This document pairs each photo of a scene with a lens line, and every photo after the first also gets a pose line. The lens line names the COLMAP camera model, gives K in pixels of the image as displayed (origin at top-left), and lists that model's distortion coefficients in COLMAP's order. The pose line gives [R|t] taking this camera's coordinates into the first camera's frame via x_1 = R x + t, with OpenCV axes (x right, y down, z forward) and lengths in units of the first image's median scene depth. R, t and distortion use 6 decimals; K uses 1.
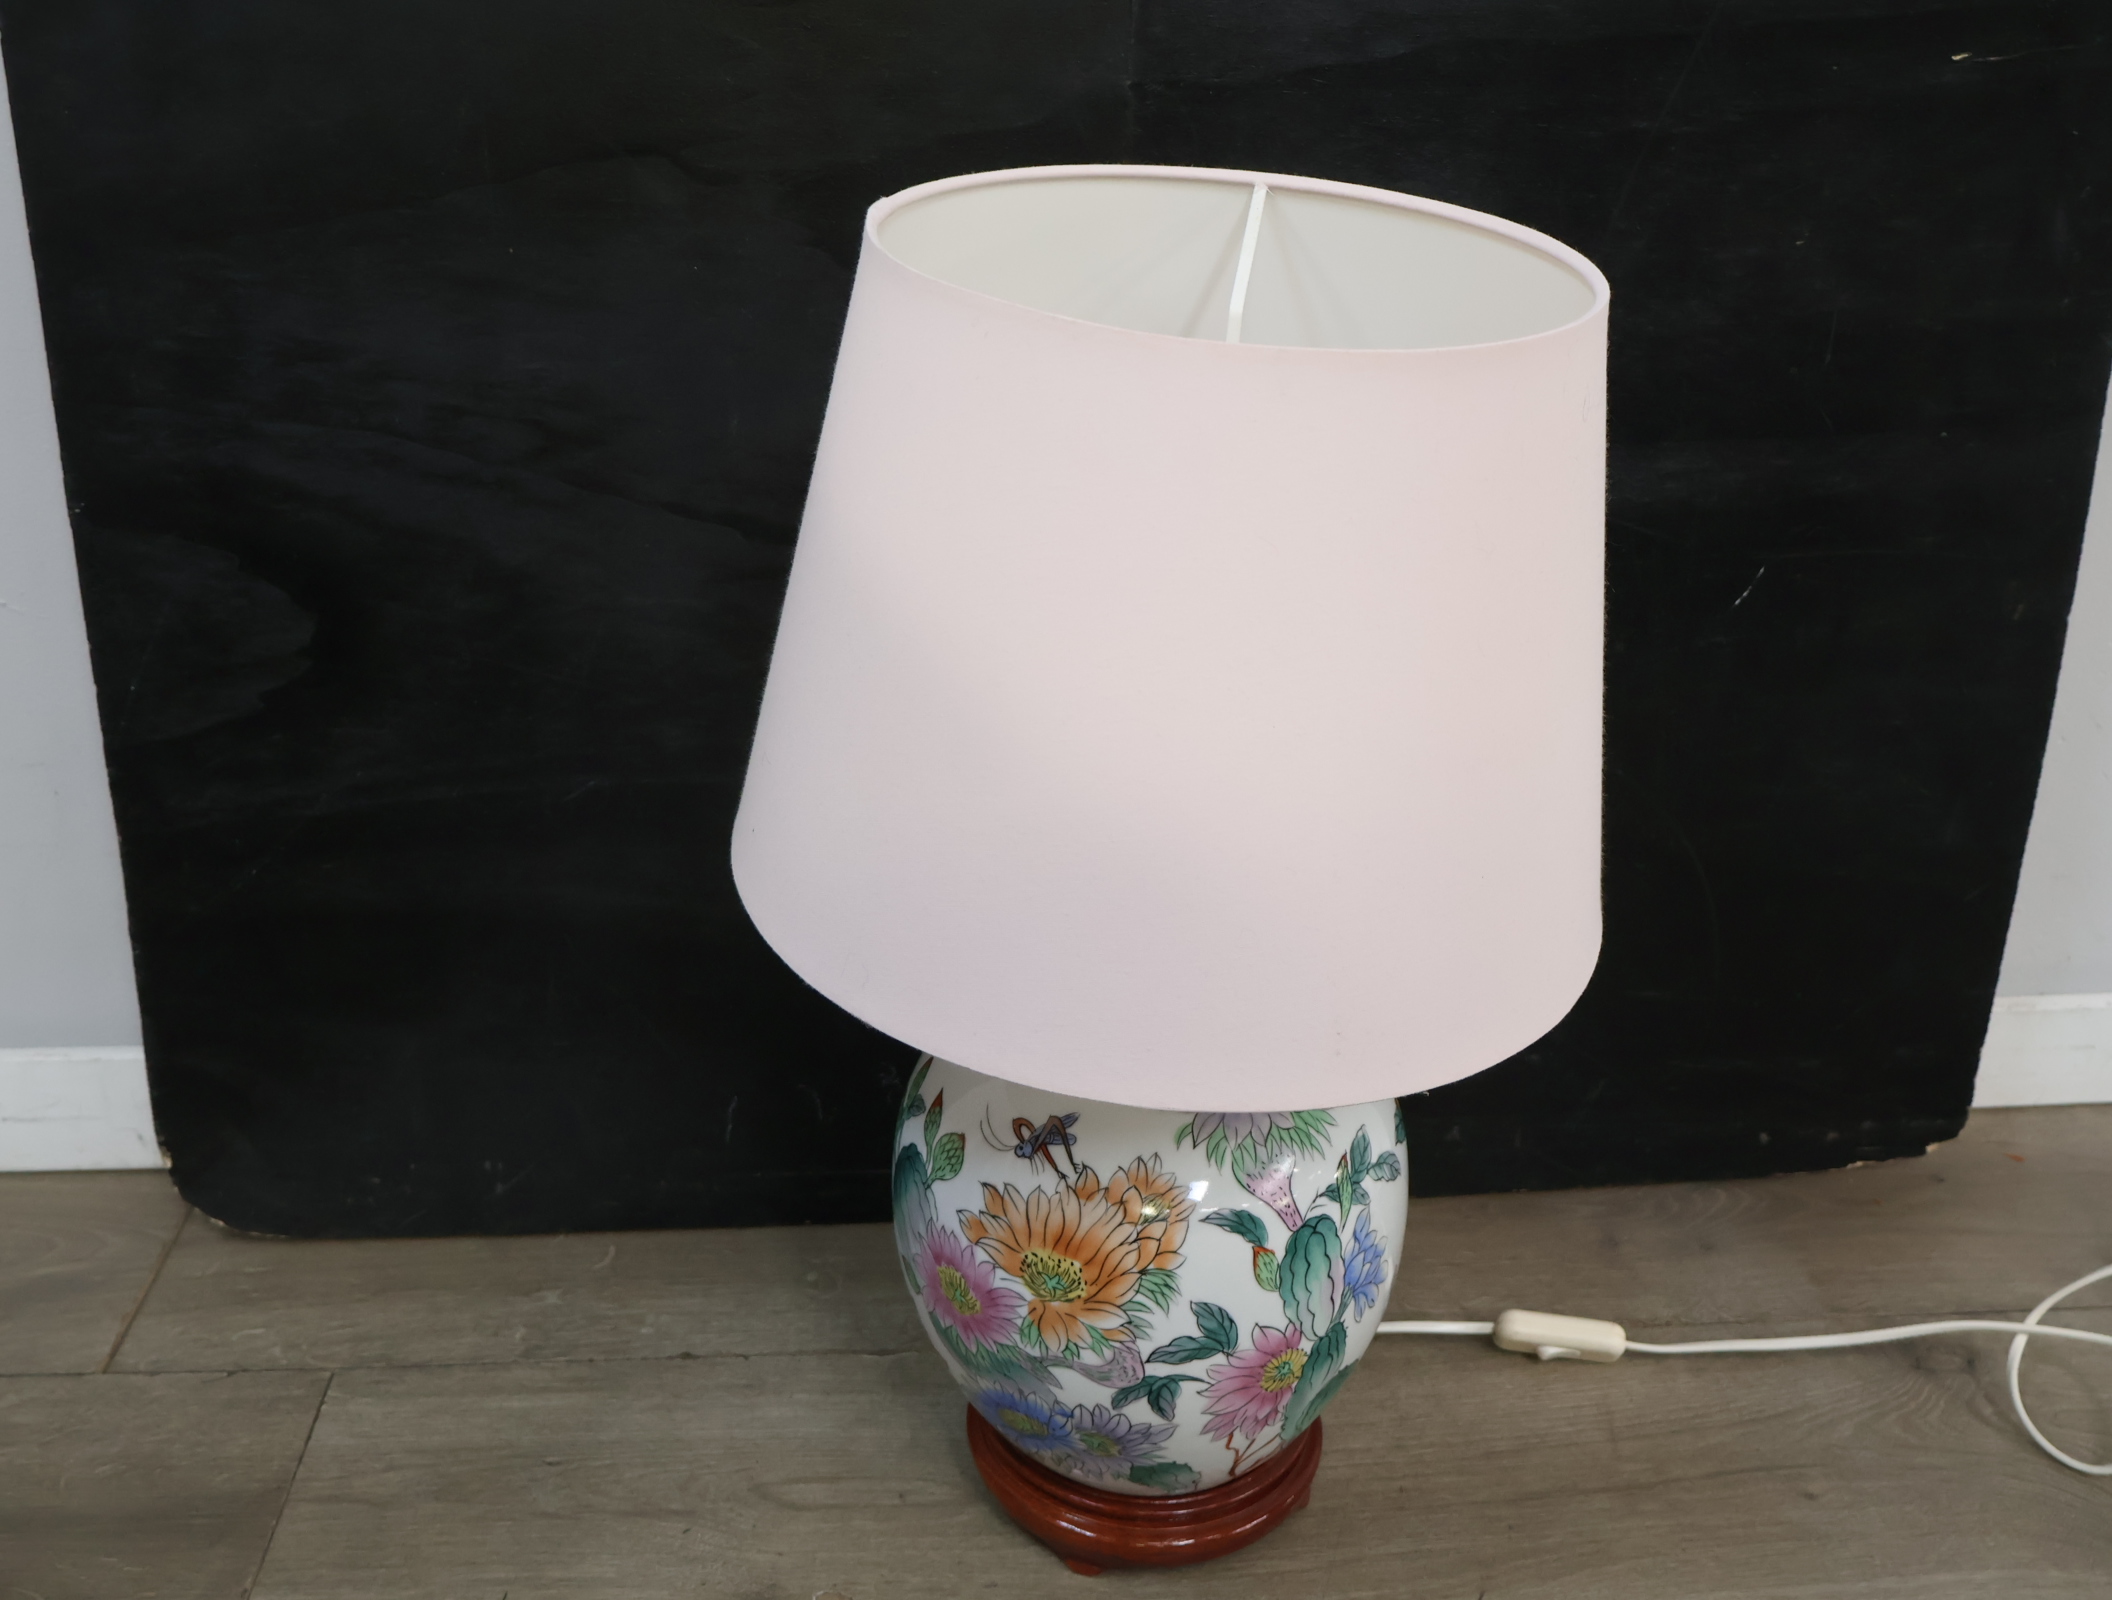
lens RADIAL K [[2082.0, 0, 1034.4], [0, 2082.0, 817.1], [0, 0, 1]] dist [0.019488, 0.000000]
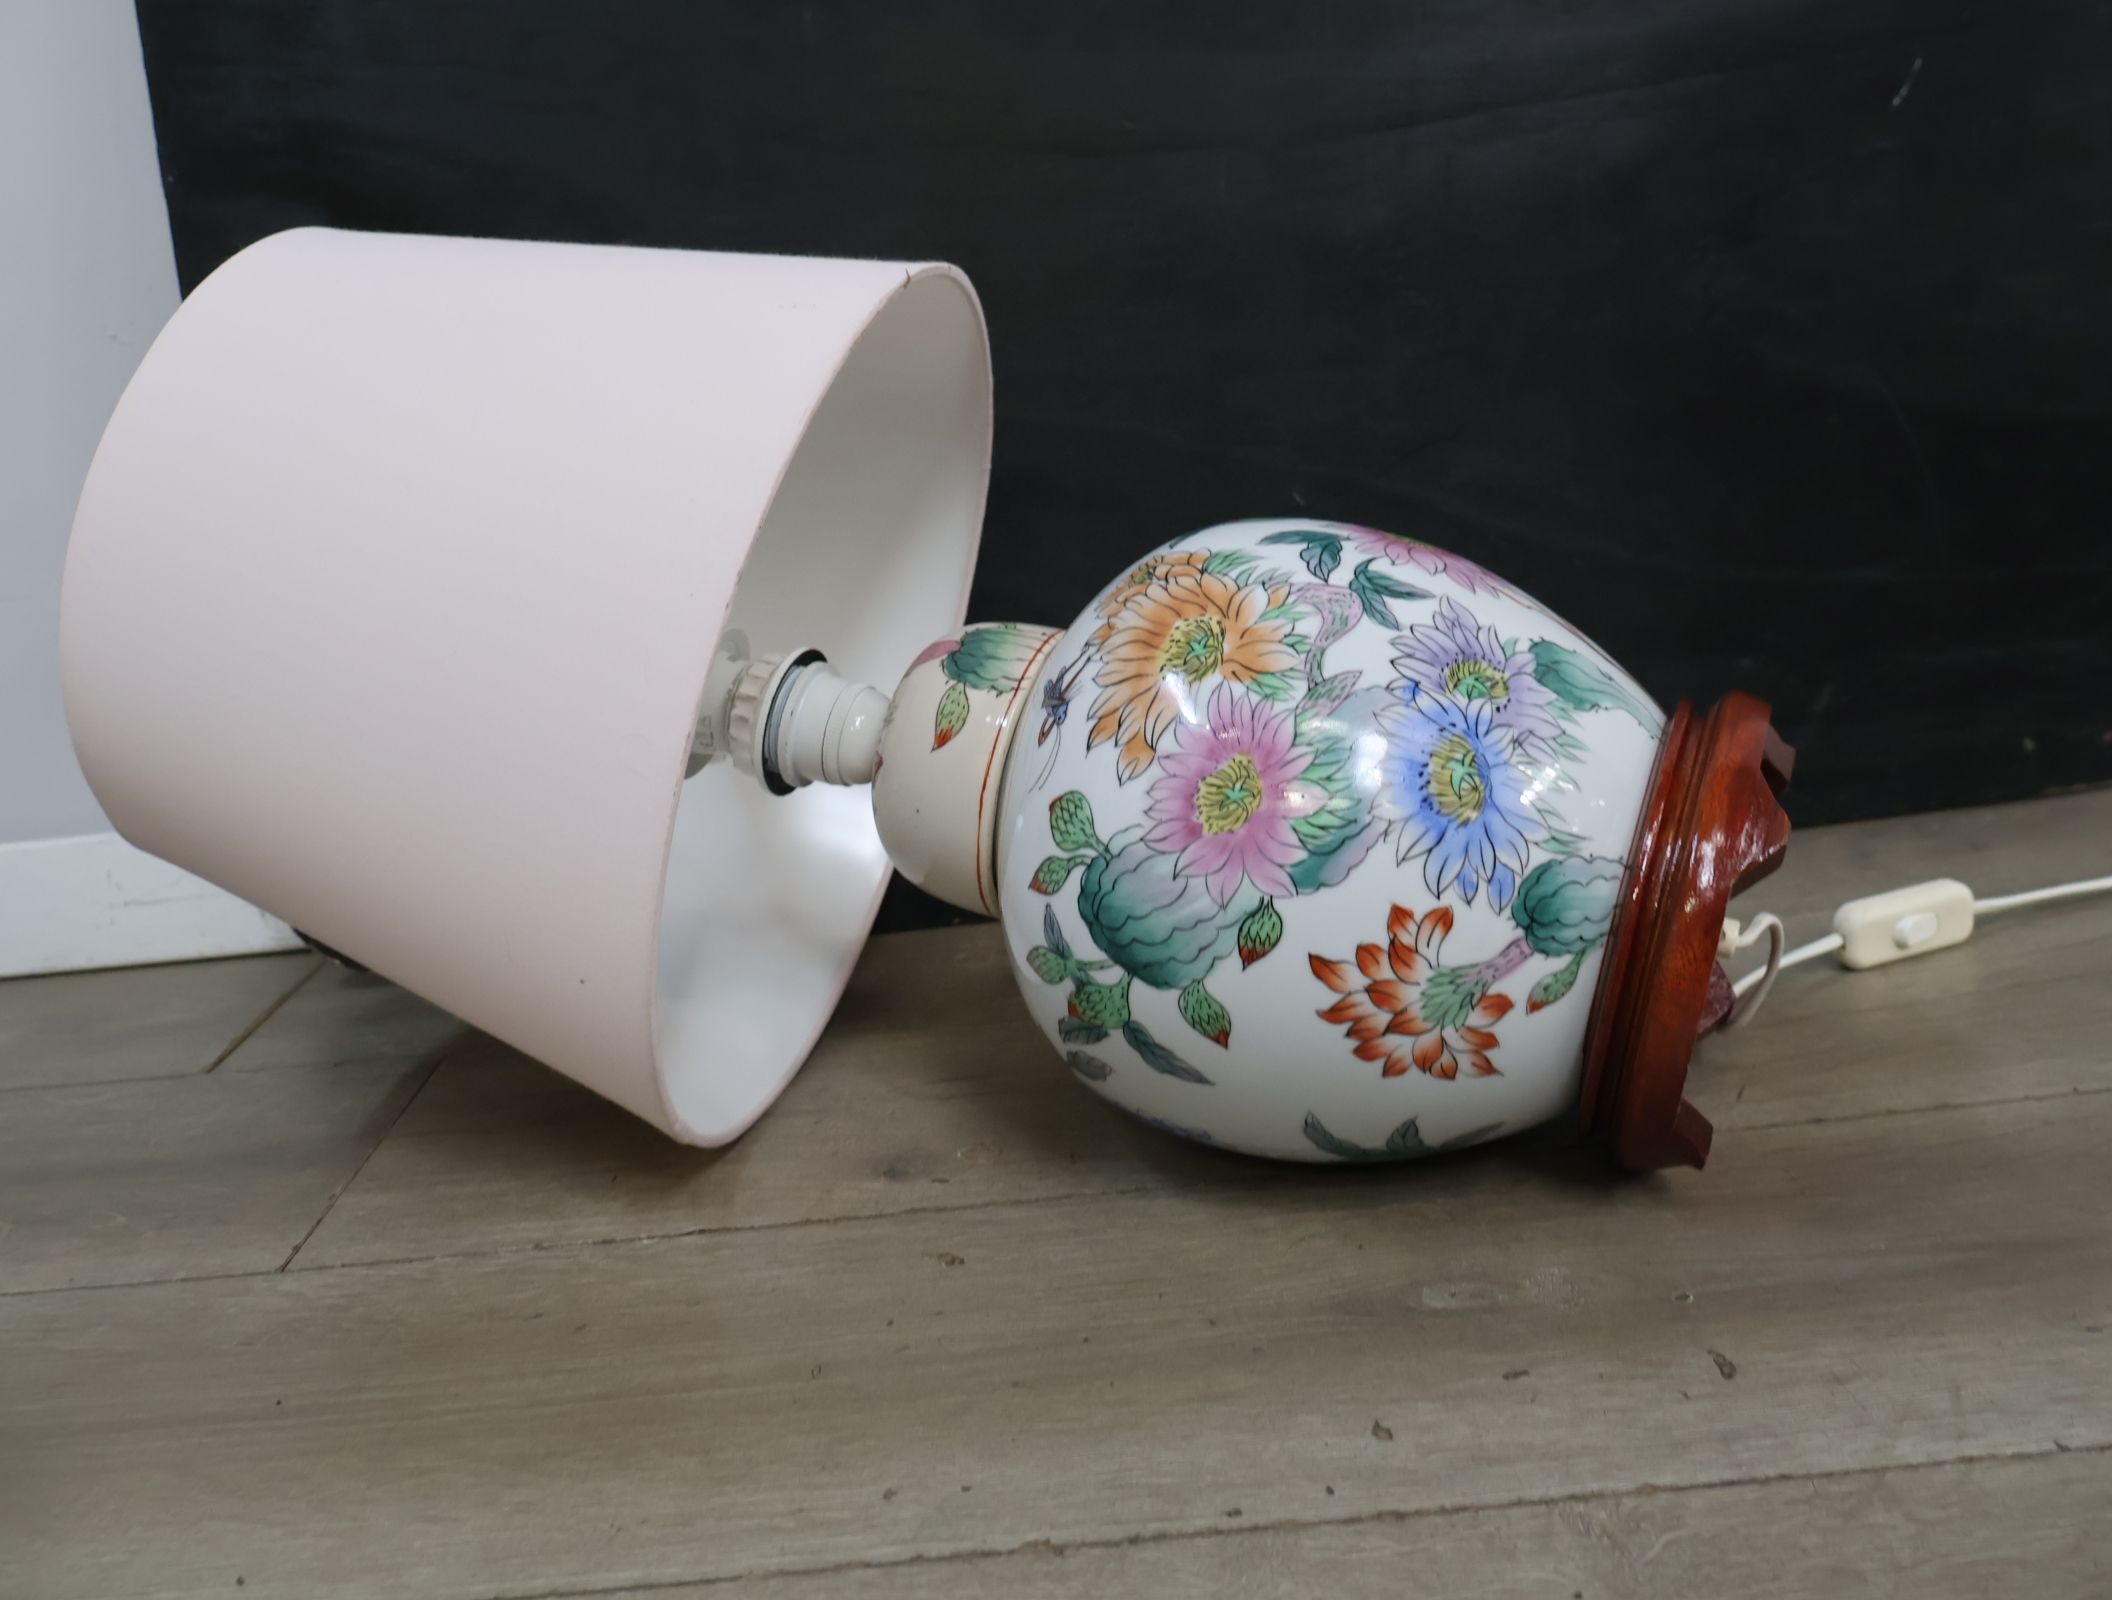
lens RADIAL K [[2082.0, 0, 1057.0], [0, 2082.0, 799.7], [0, 0, 1]] dist [0.019488, 0.000000]
pose [[0.361913, -0.576001, 0.732968, -0.623960], [0.837997, -0.143431, -0.526487, 0.582026], [0.408388, 0.804767, 0.430778, 0.661636]]
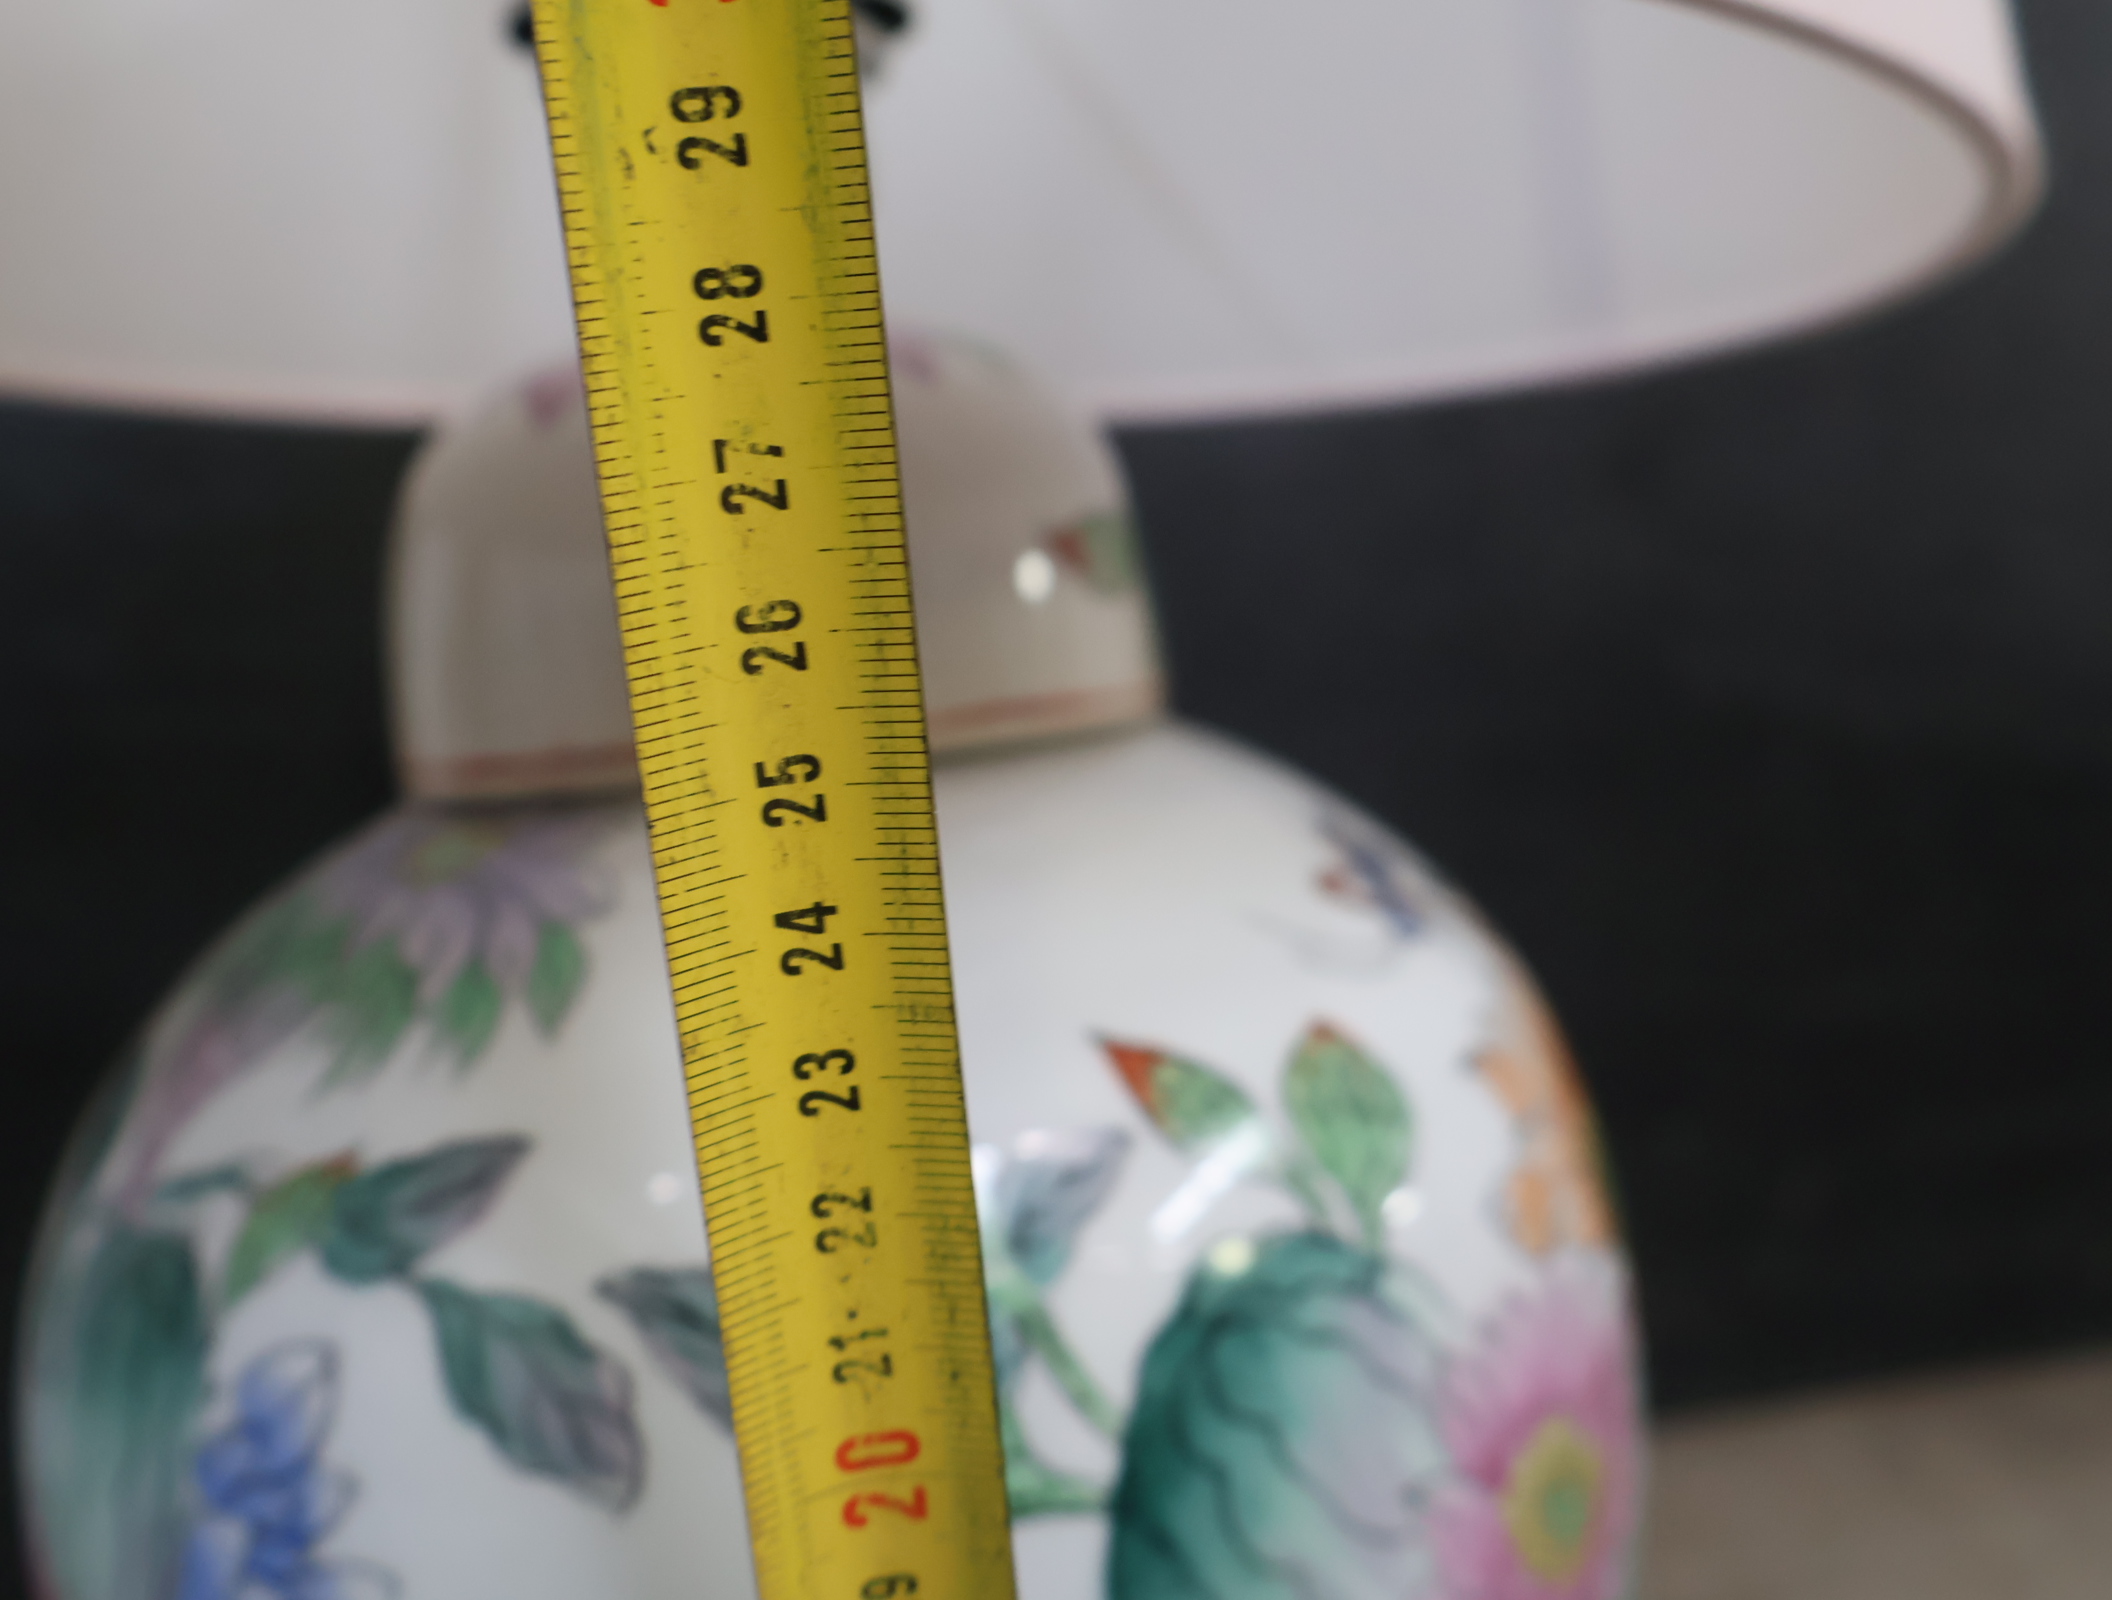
lens RADIAL K [[2082.0, 0, 1056.7], [0, 2082.0, 808.3], [0, 0, 1]] dist [0.019488, 0.000000]
pose [[-0.153553, -0.080793, 0.984832, -0.311095], [0.517463, 0.842492, 0.149798, 0.067256], [-0.841815, 0.532616, -0.087560, 1.050446]]
